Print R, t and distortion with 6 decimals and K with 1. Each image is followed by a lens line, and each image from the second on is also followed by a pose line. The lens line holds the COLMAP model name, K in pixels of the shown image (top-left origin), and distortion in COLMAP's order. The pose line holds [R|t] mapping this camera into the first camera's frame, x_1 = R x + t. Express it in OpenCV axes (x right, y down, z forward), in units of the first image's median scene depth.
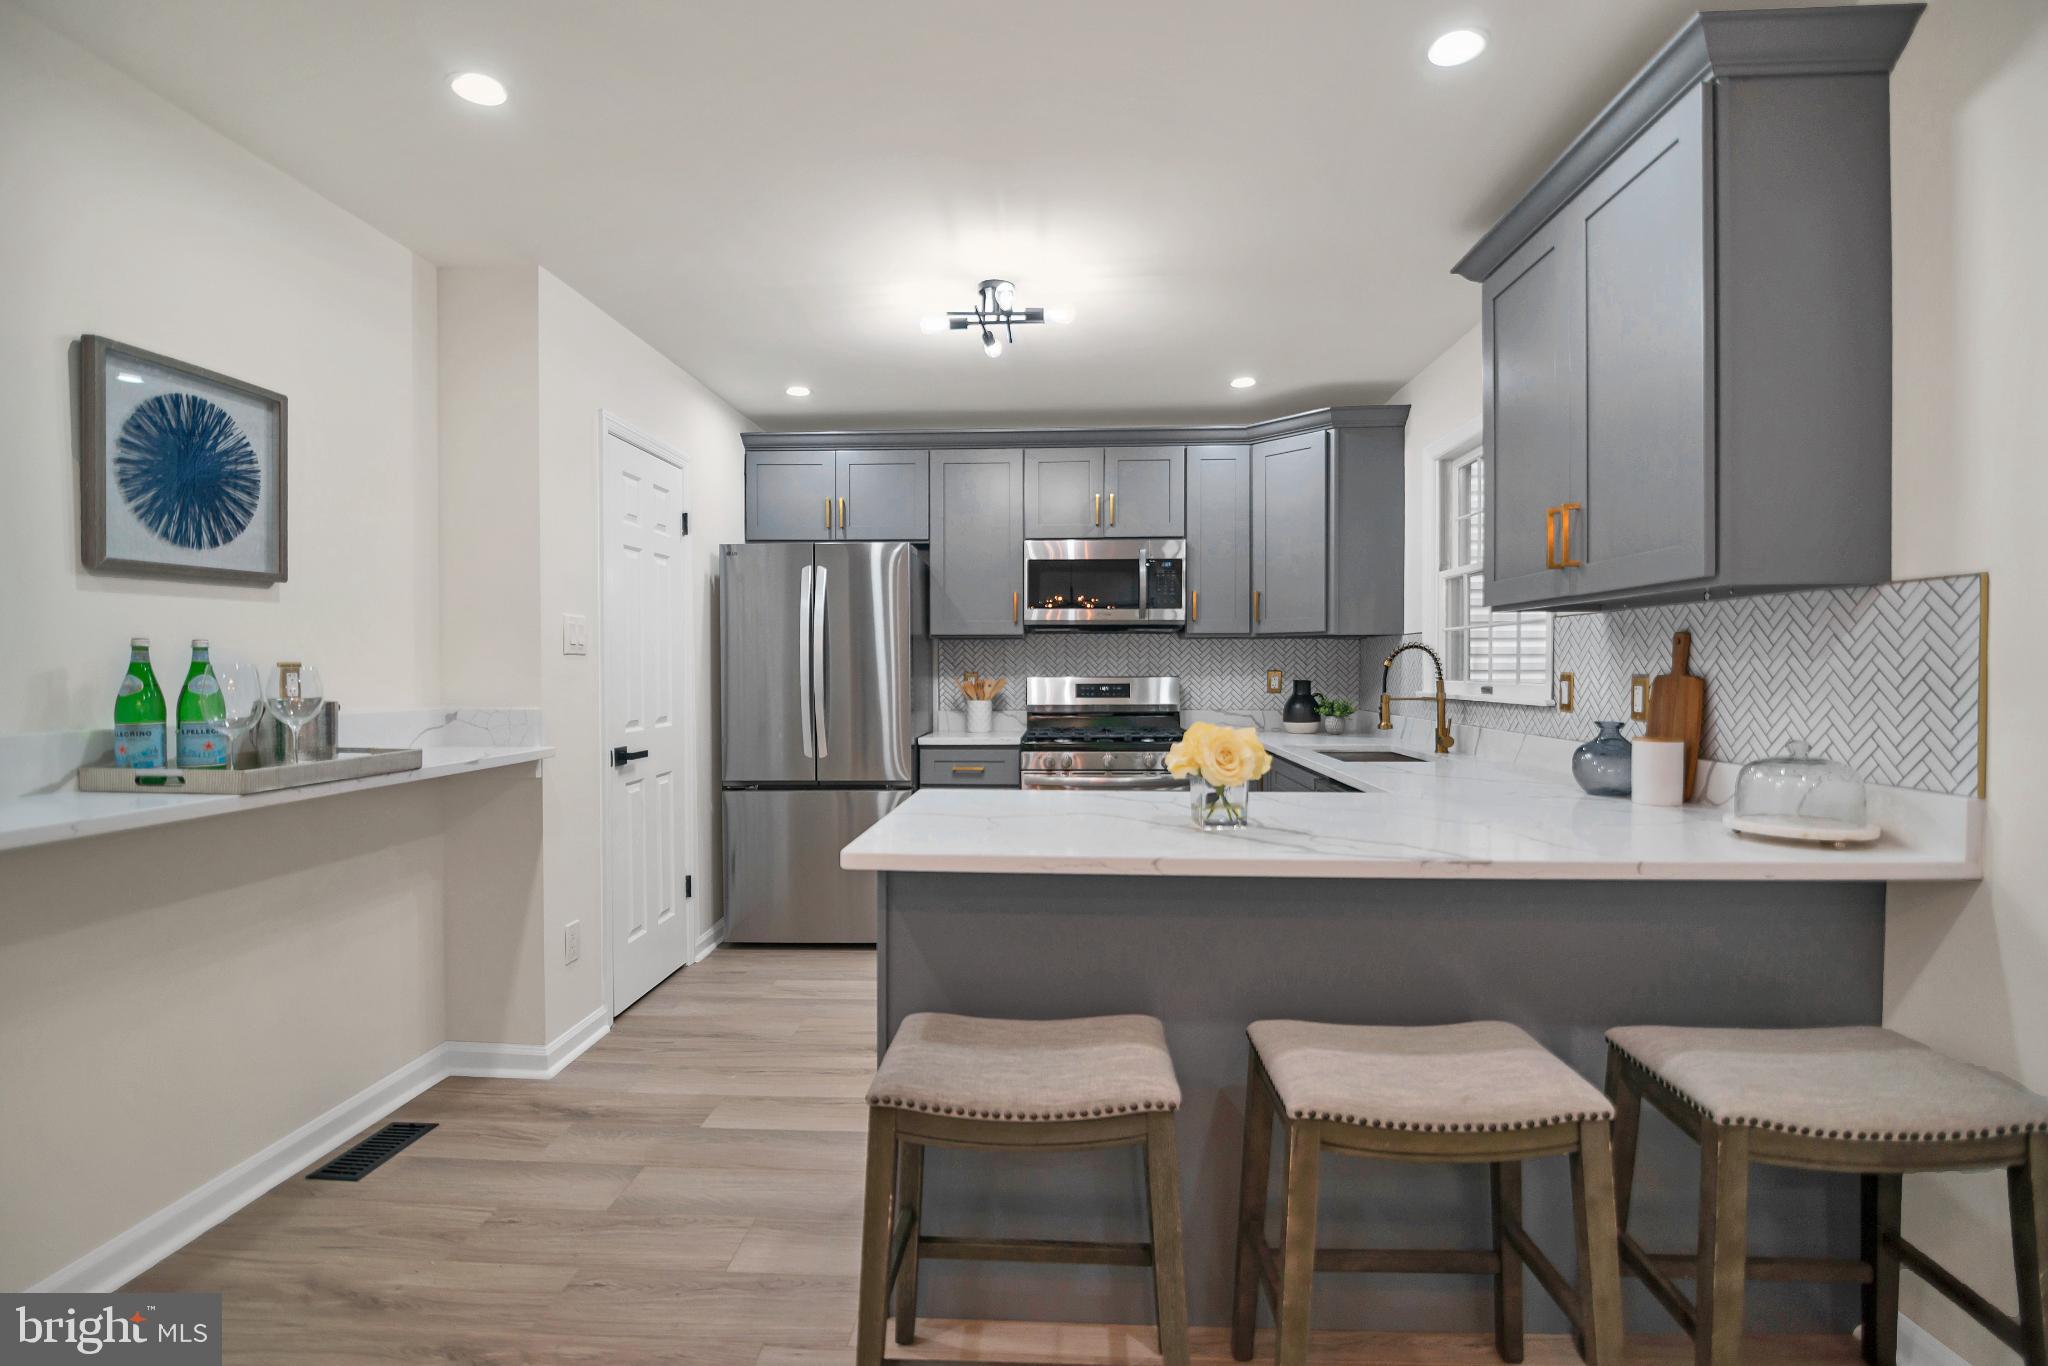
lens RADIAL K [[917.8, 0, 1024.0], [0, 917.8, 683.0], [0, 0, 1]] dist [-0.012726, -0.000395]
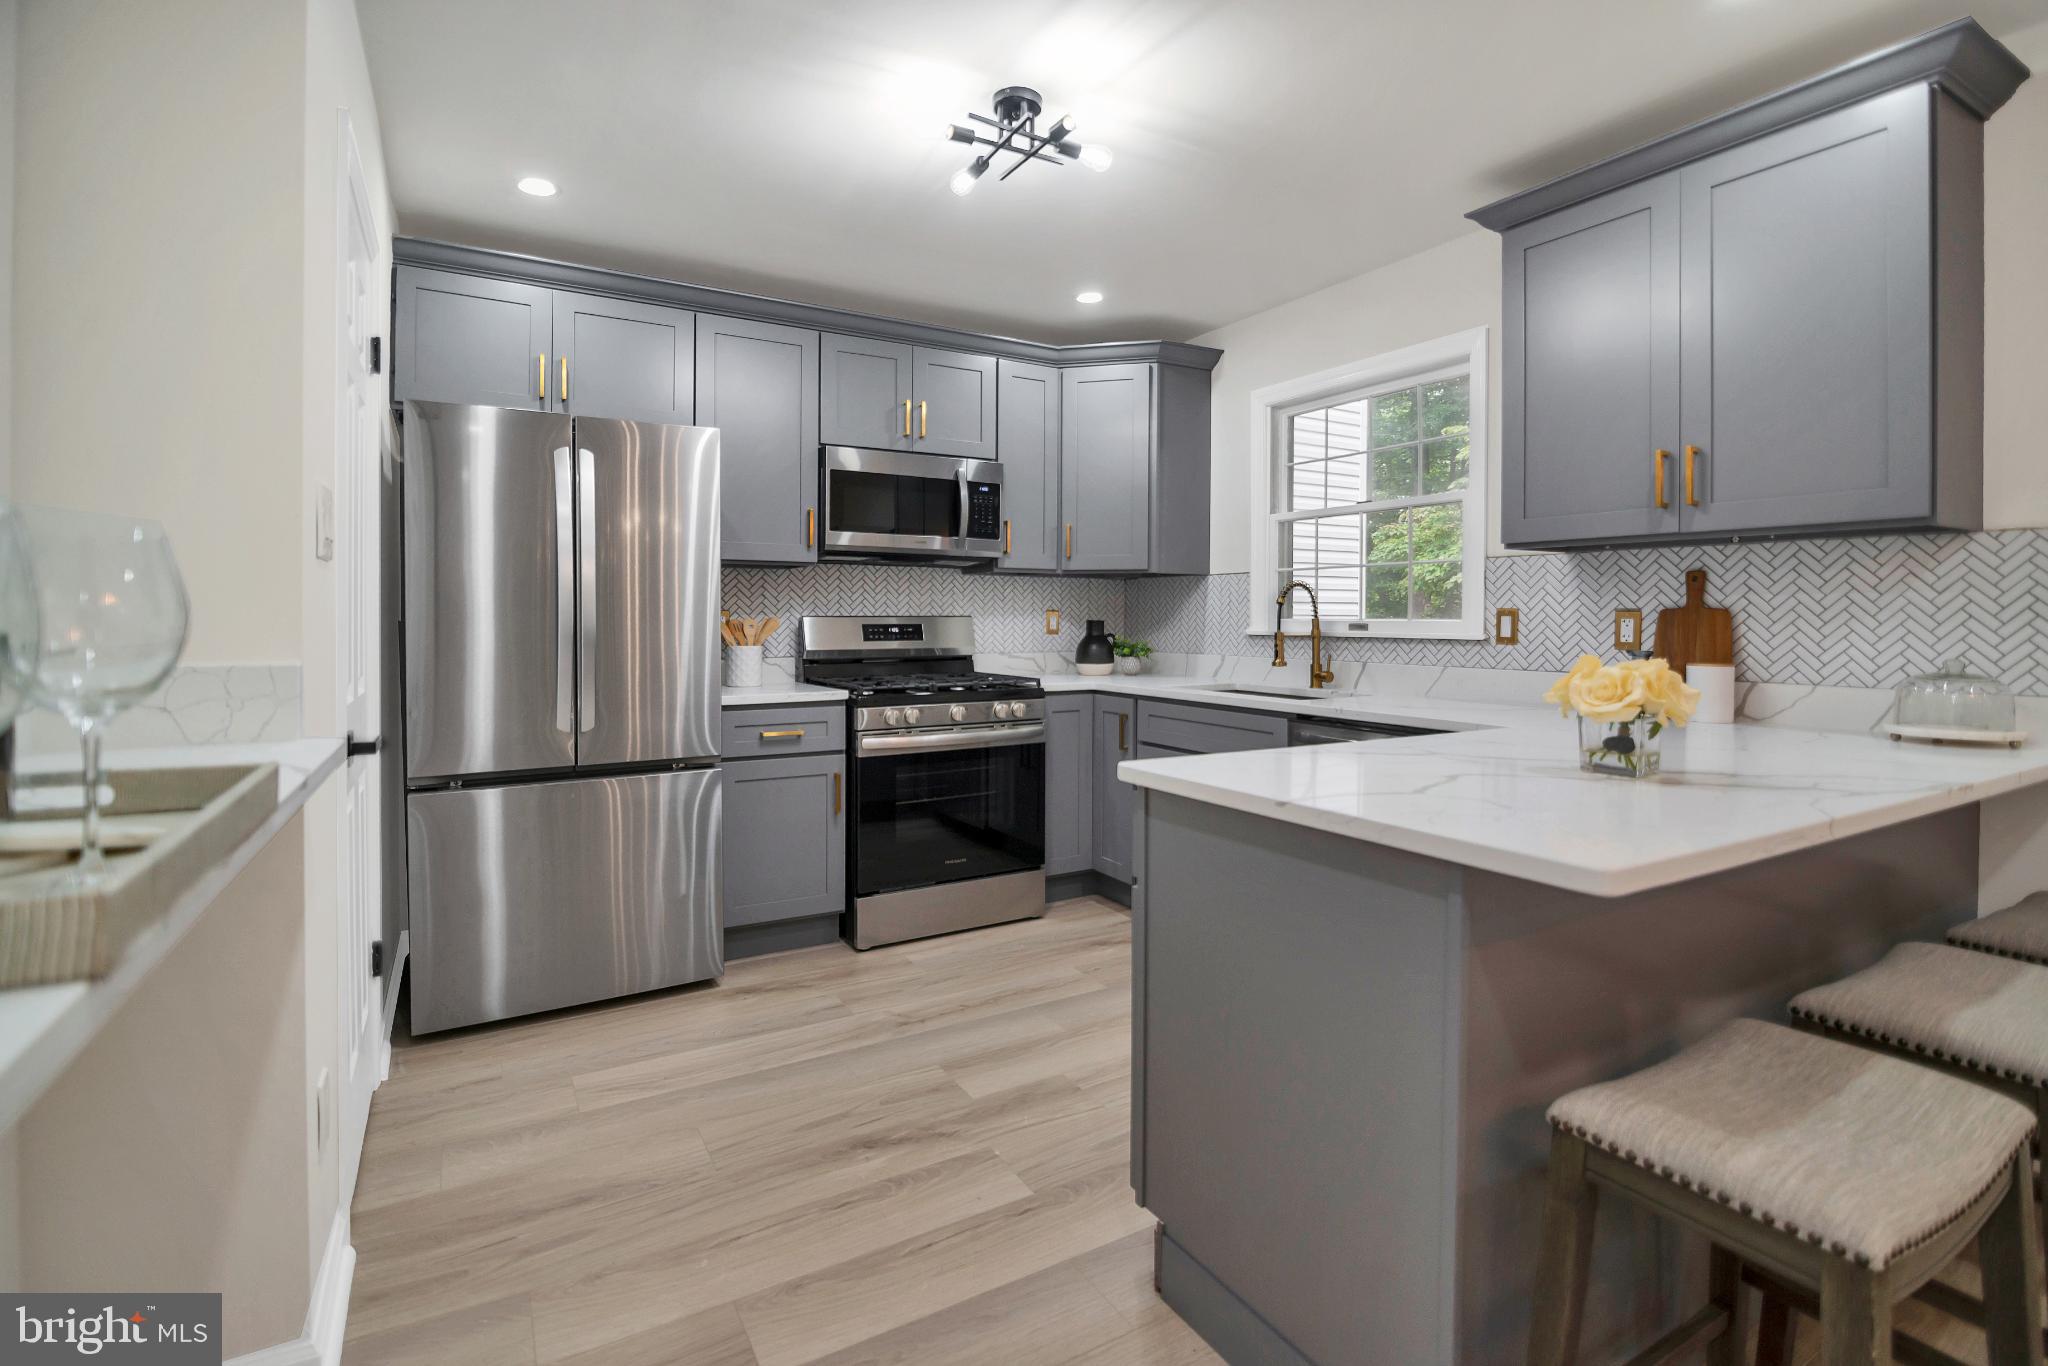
lens RADIAL K [[915.1, 0, 999.5], [0, 915.1, 628.3], [0, 0, 1]] dist [-0.014474, -0.000214]
pose [[0.842296, -0.002778, 0.539007, -0.423344], [0.004654, 0.999987, -0.002119, 0.009861], [-0.538994, 0.004293, 0.842298, 0.342204]]
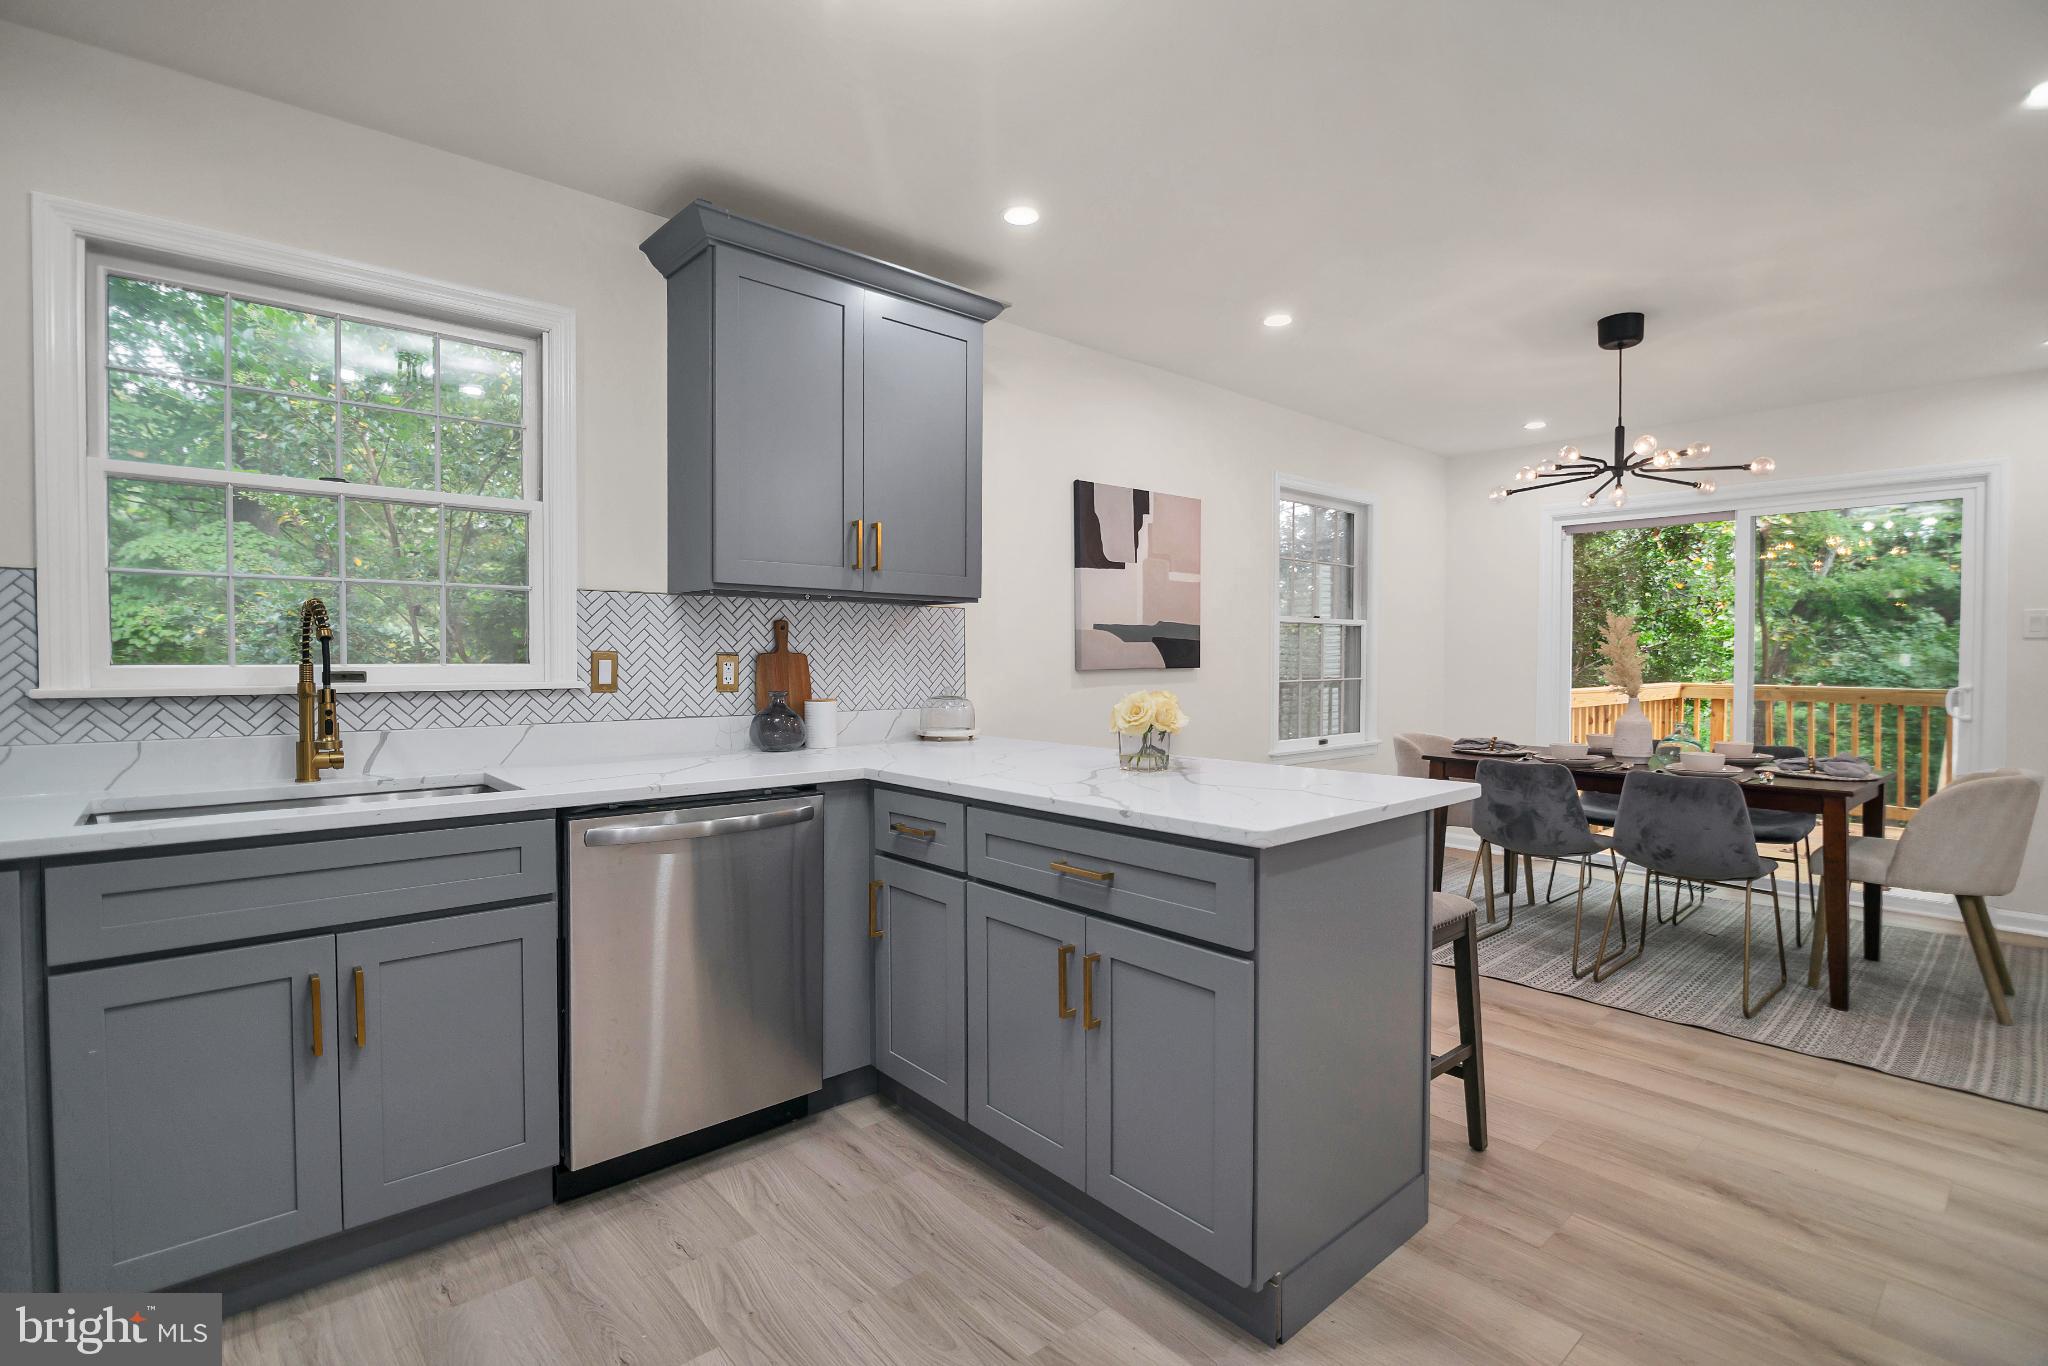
lens RADIAL K [[968.7, 0, 996.7], [0, 968.7, 678.8], [0, 0, 1]] dist [-0.004118, -0.000788]
pose [[-0.691342, -0.014460, 0.722383, -0.345264], [0.011917, 0.999436, 0.031411, -0.007825], [-0.722430, 0.030324, -0.690779, 1.171898]]
